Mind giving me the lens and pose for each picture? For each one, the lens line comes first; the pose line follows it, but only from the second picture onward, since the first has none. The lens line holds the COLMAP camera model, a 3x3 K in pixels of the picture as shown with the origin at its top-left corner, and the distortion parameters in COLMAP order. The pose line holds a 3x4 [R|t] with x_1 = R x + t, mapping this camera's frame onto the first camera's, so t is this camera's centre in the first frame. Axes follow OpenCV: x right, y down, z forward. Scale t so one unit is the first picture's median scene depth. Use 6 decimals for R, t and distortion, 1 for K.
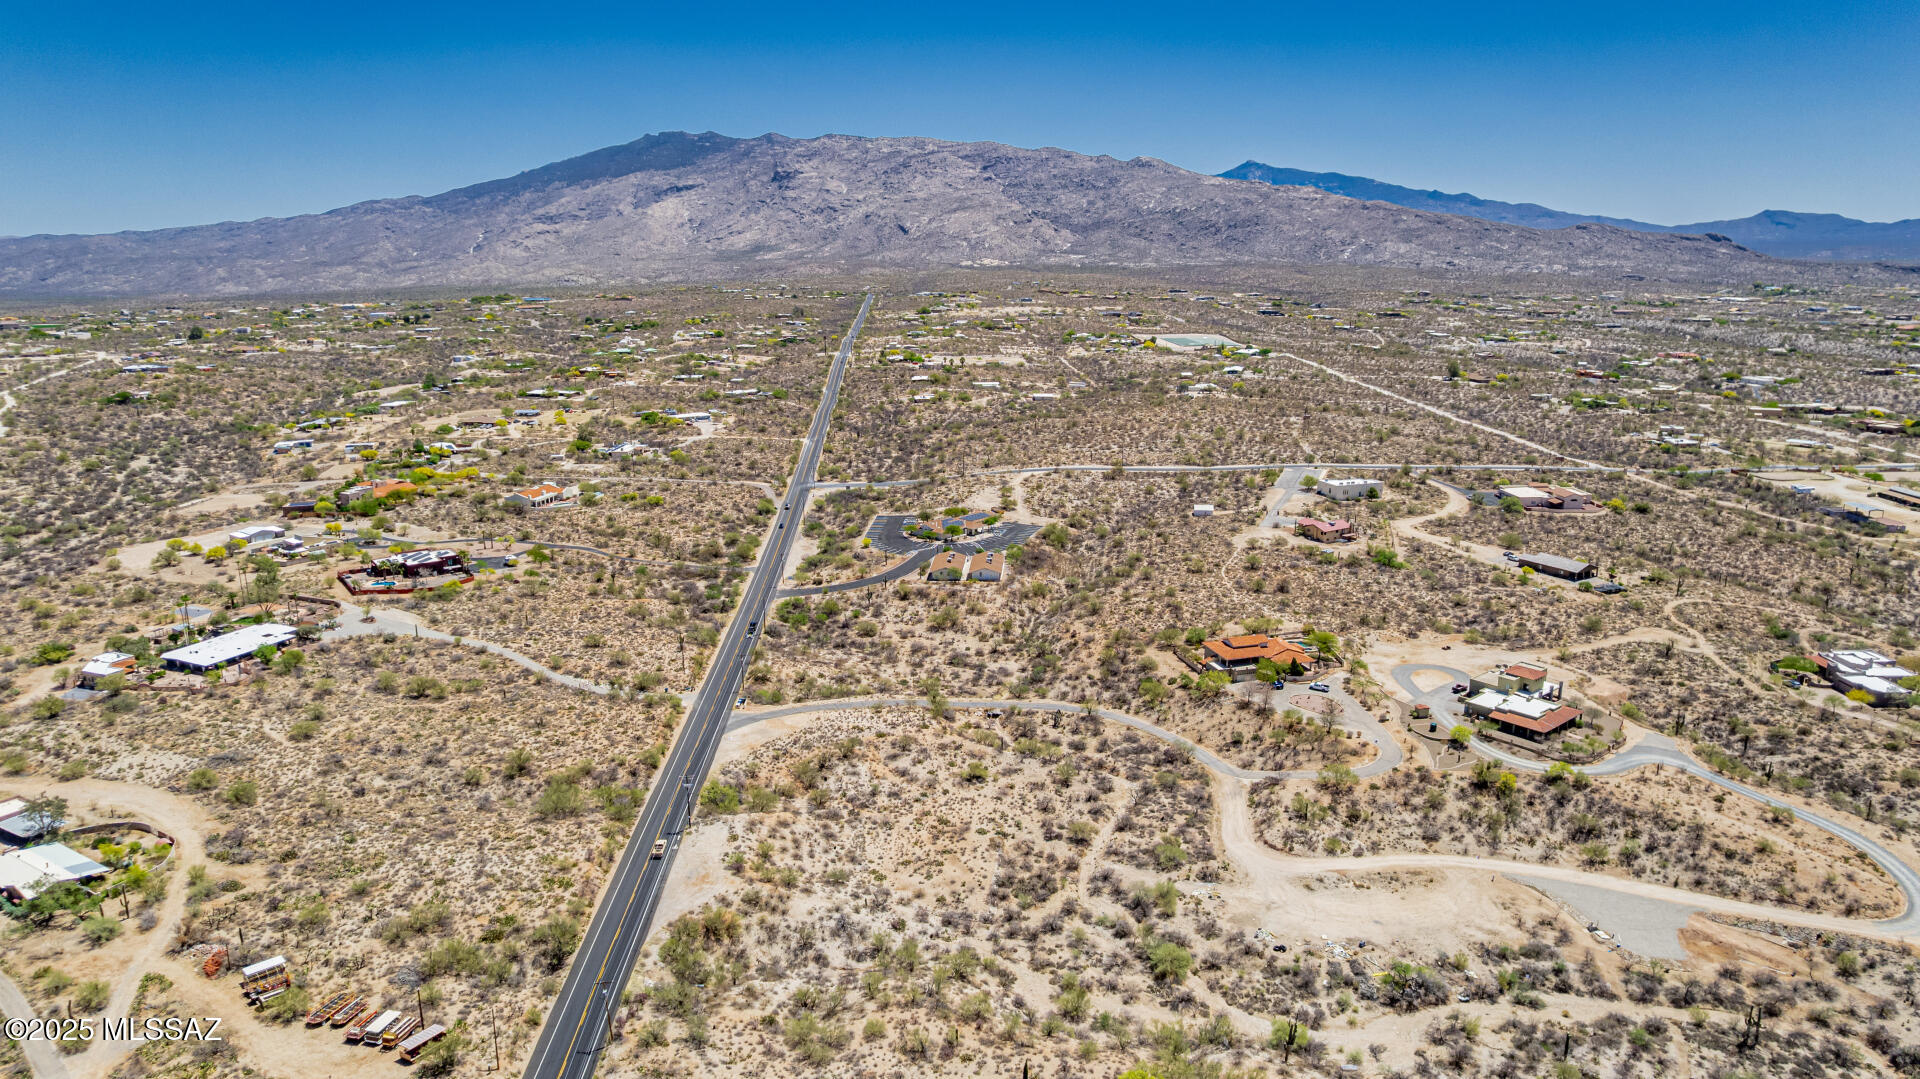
lens RADIAL K [[1222.3, 0, 953.5], [0, 1222.3, 543.3], [0, 0, 1]] dist [-0.068213, 0.053214]
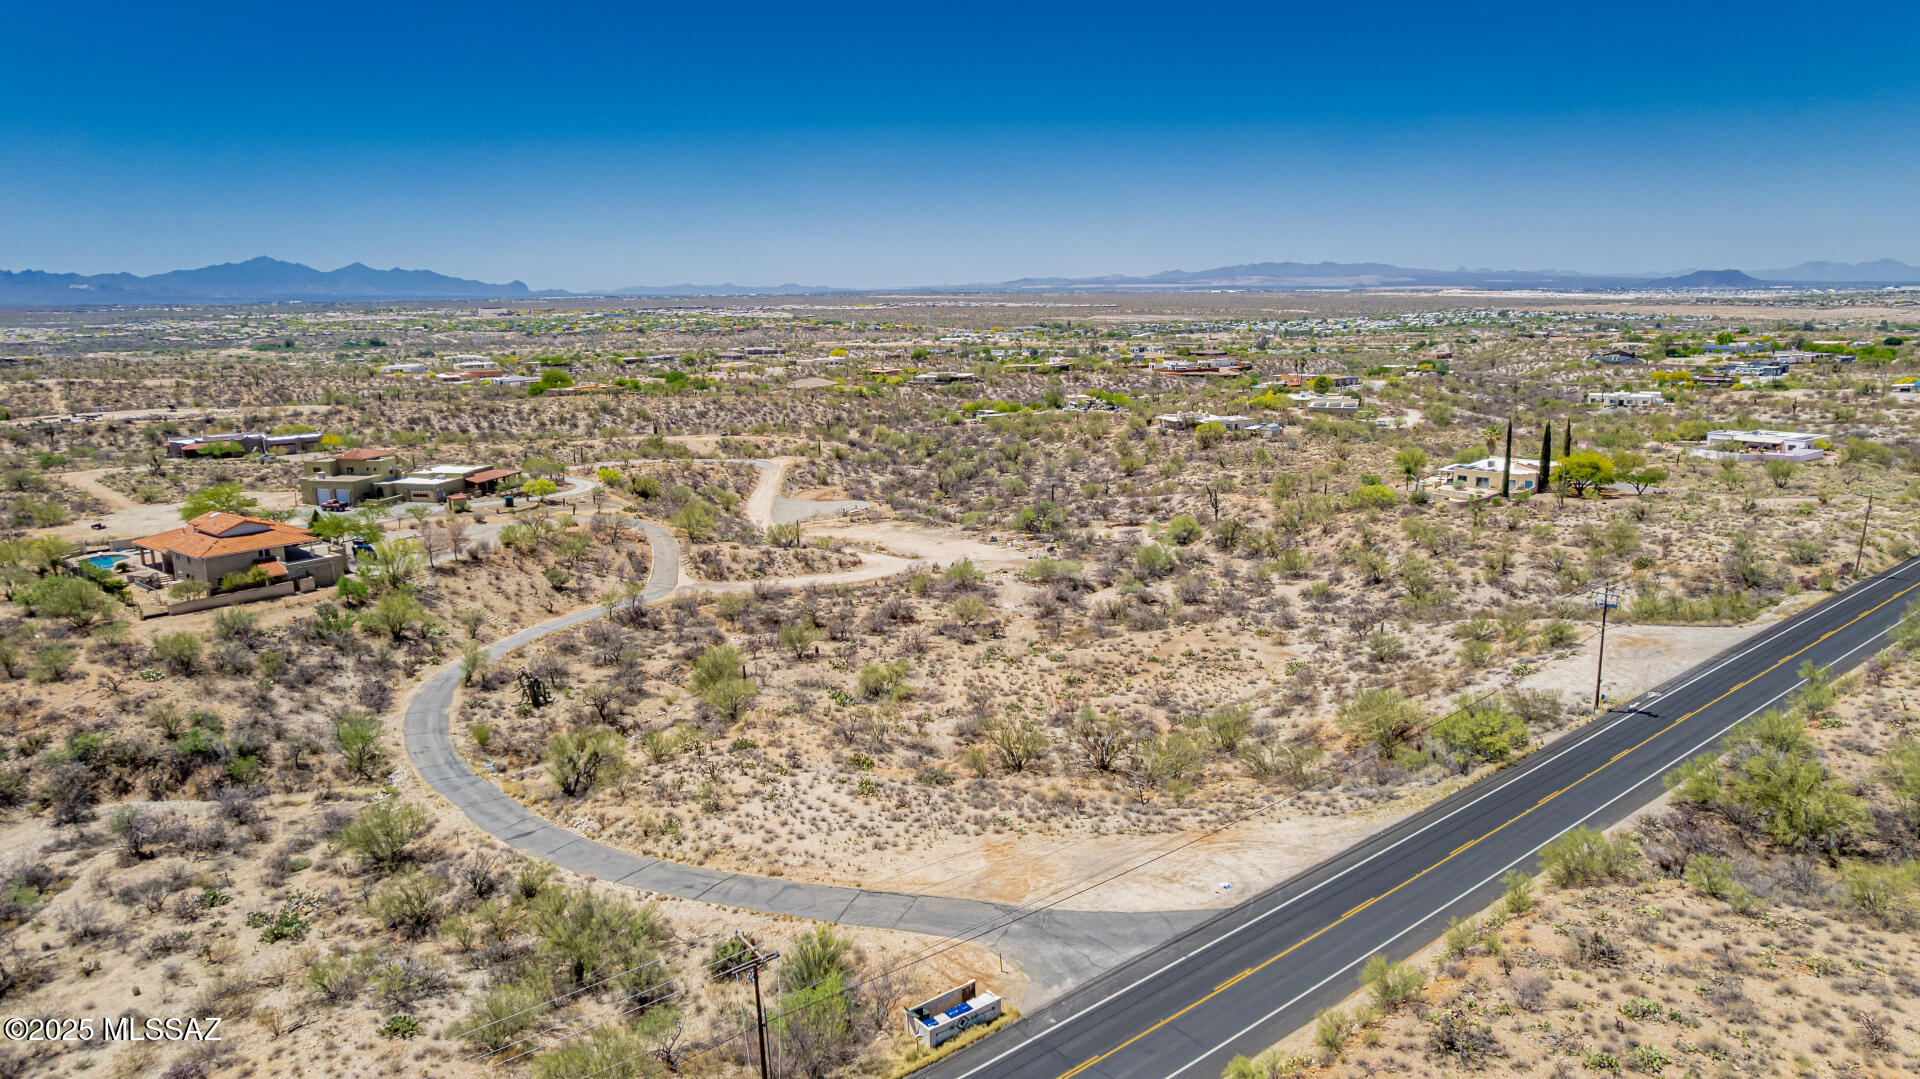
lens RADIAL K [[1222.3, 0, 953.6], [0, 1222.3, 525.1], [0, 0, 1]] dist [-0.068213, 0.053214]
pose [[-0.584765, -0.137255, 0.799507, -0.311759], [0.213090, 0.924980, 0.314651, -0.008569], [-0.782715, 0.354364, -0.511648, 1.028866]]
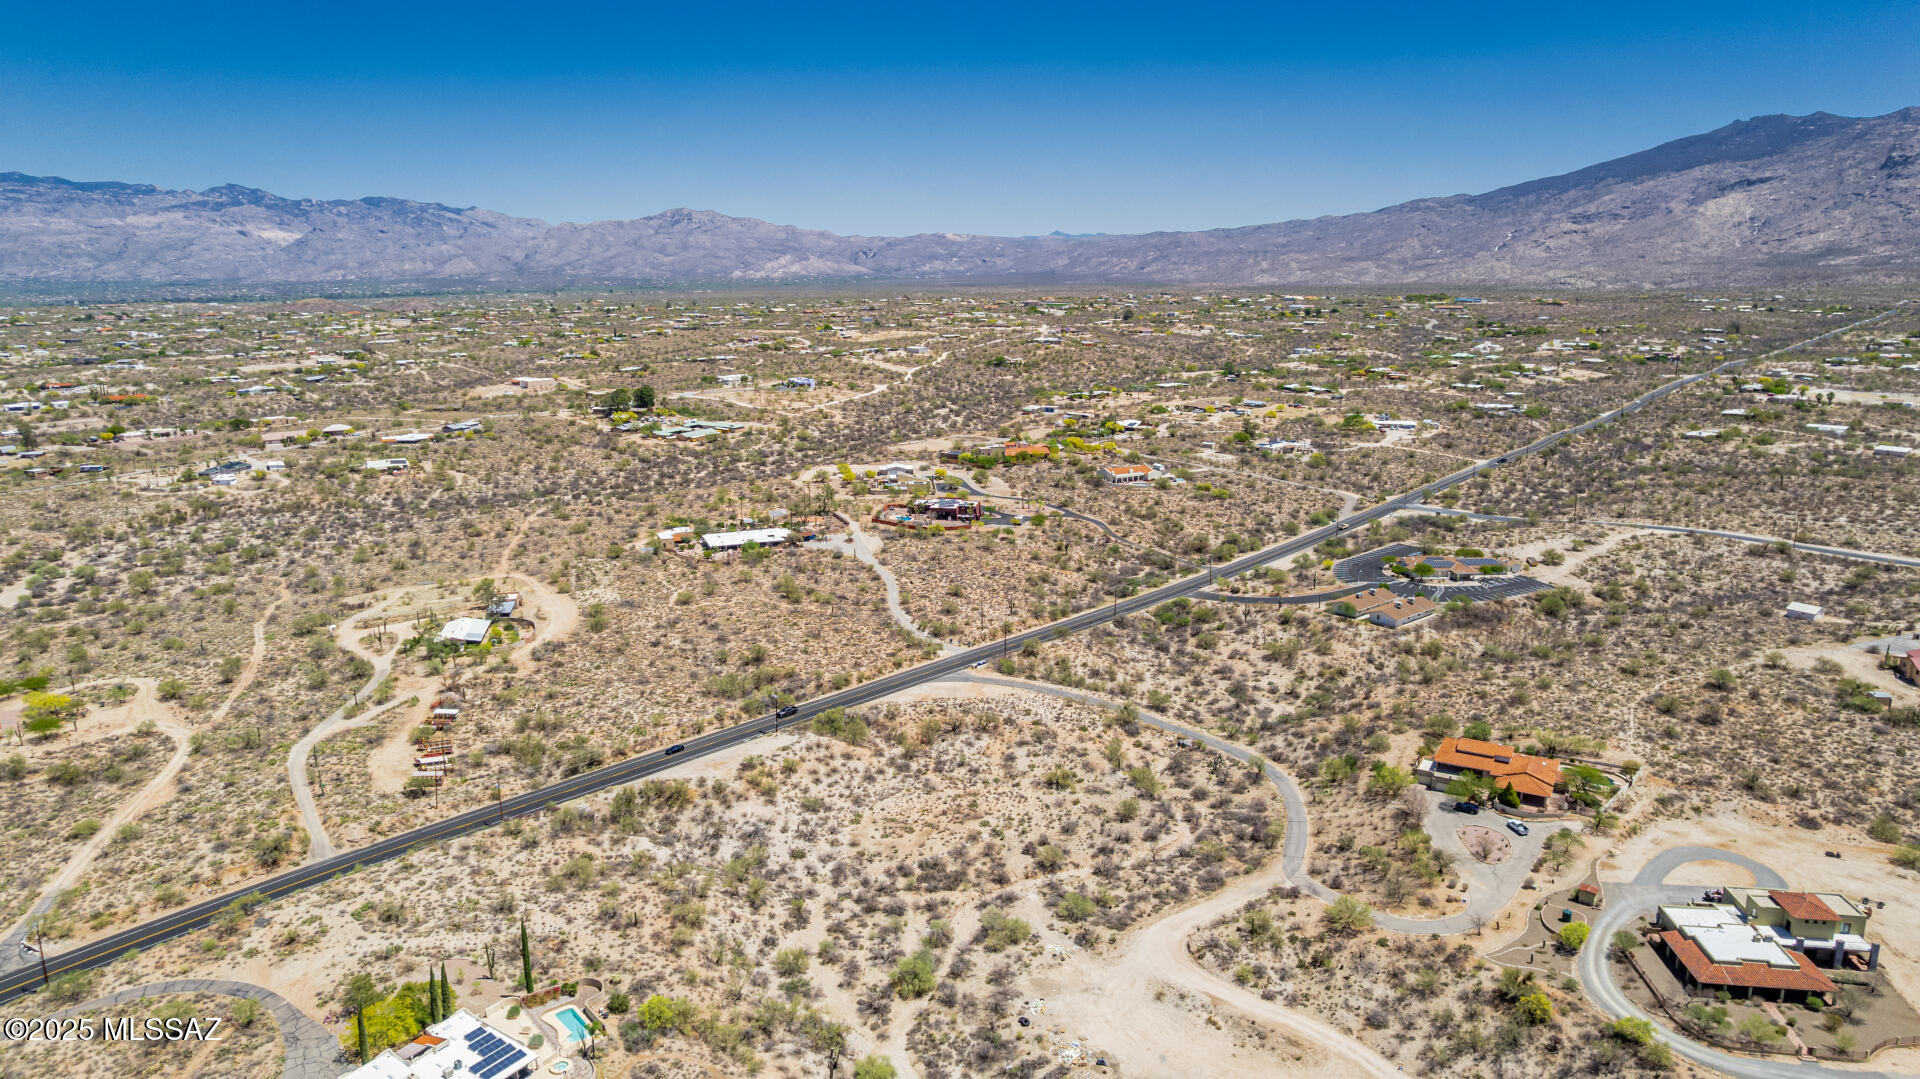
lens RADIAL K [[1222.3, 0, 952.7], [0, 1222.3, 540.6], [0, 0, 1]] dist [-0.068213, 0.053214]
pose [[0.690650, 0.169910, -0.702946, 0.533763], [-0.170575, 0.982857, 0.069977, -0.048884], [0.702786, 0.071575, 0.707792, 0.193109]]
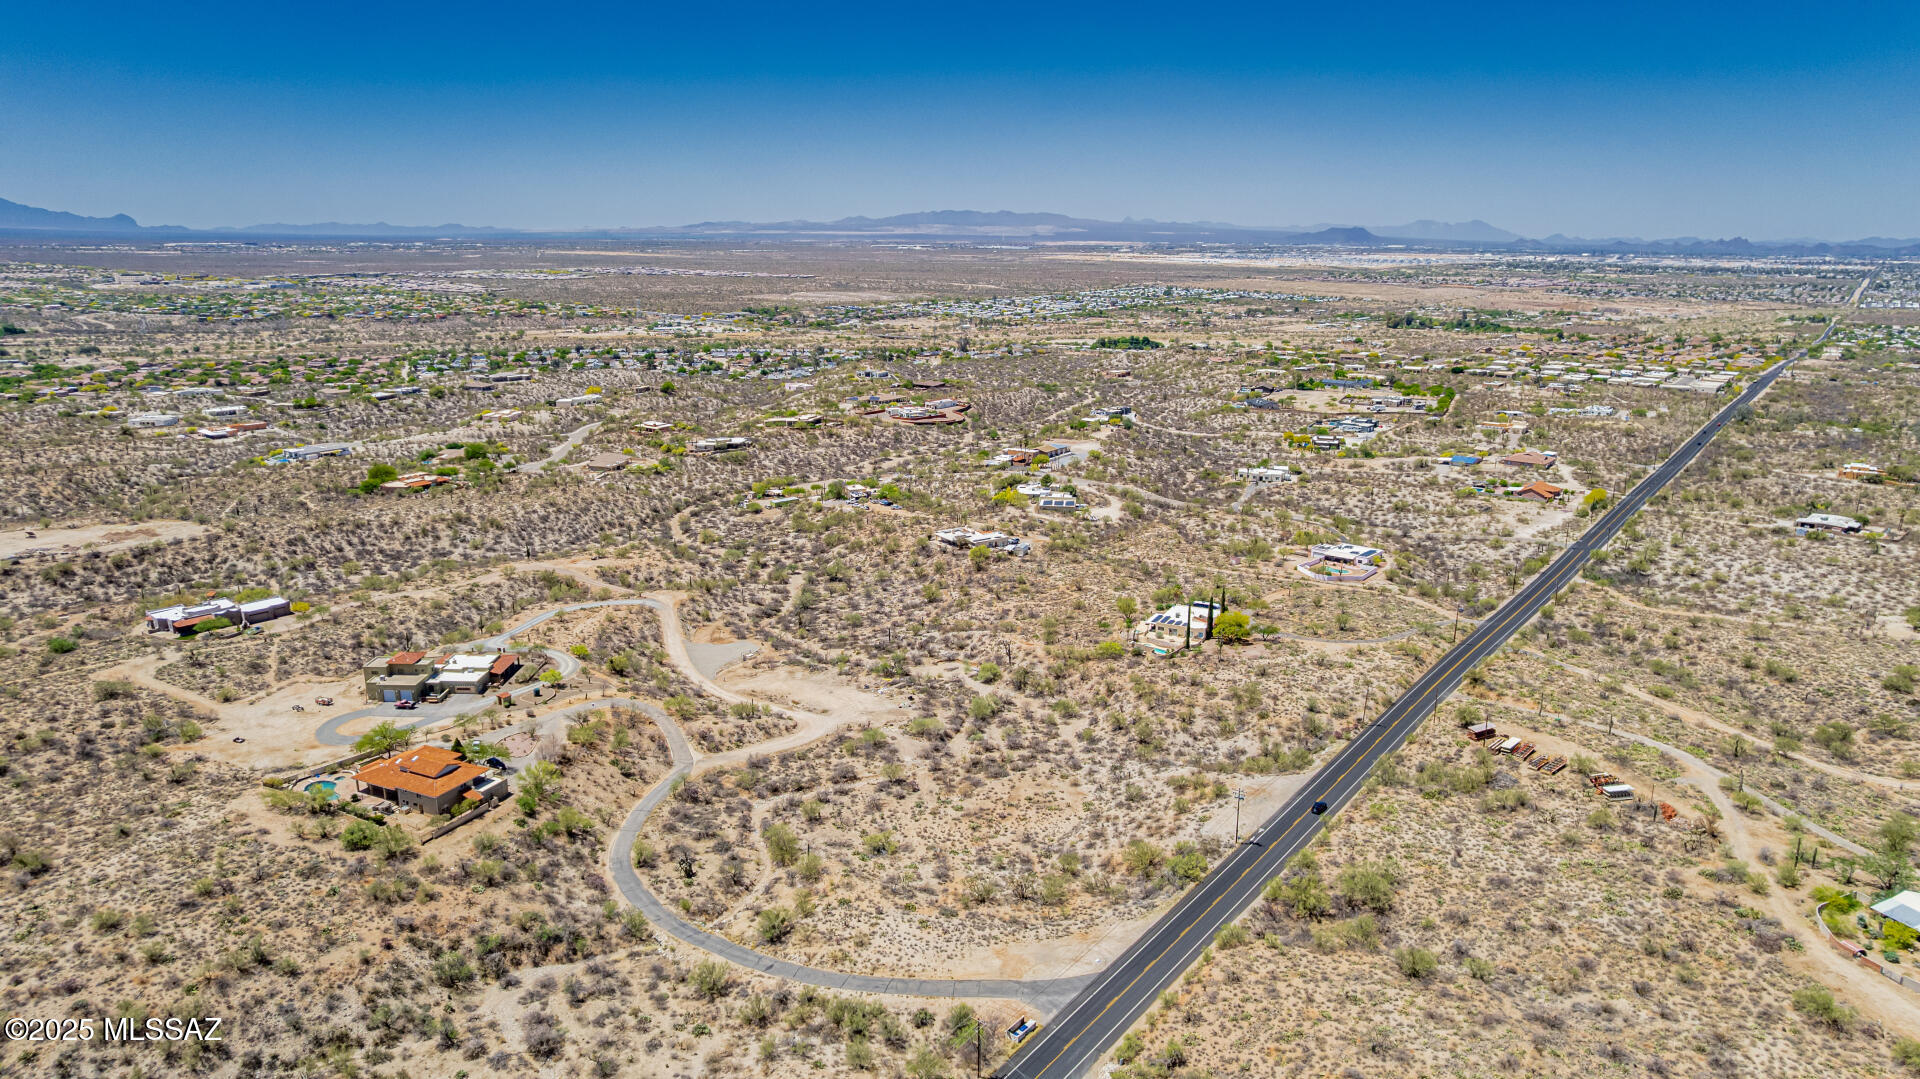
lens RADIAL K [[1222.3, 0, 950.4], [0, 1222.3, 538.6], [0, 0, 1]] dist [-0.068213, 0.053214]
pose [[-0.767667, -0.152358, 0.622474, -0.446878], [0.155072, 0.898298, 0.411112, -0.300496], [-0.621803, 0.412126, -0.665968, 1.247758]]
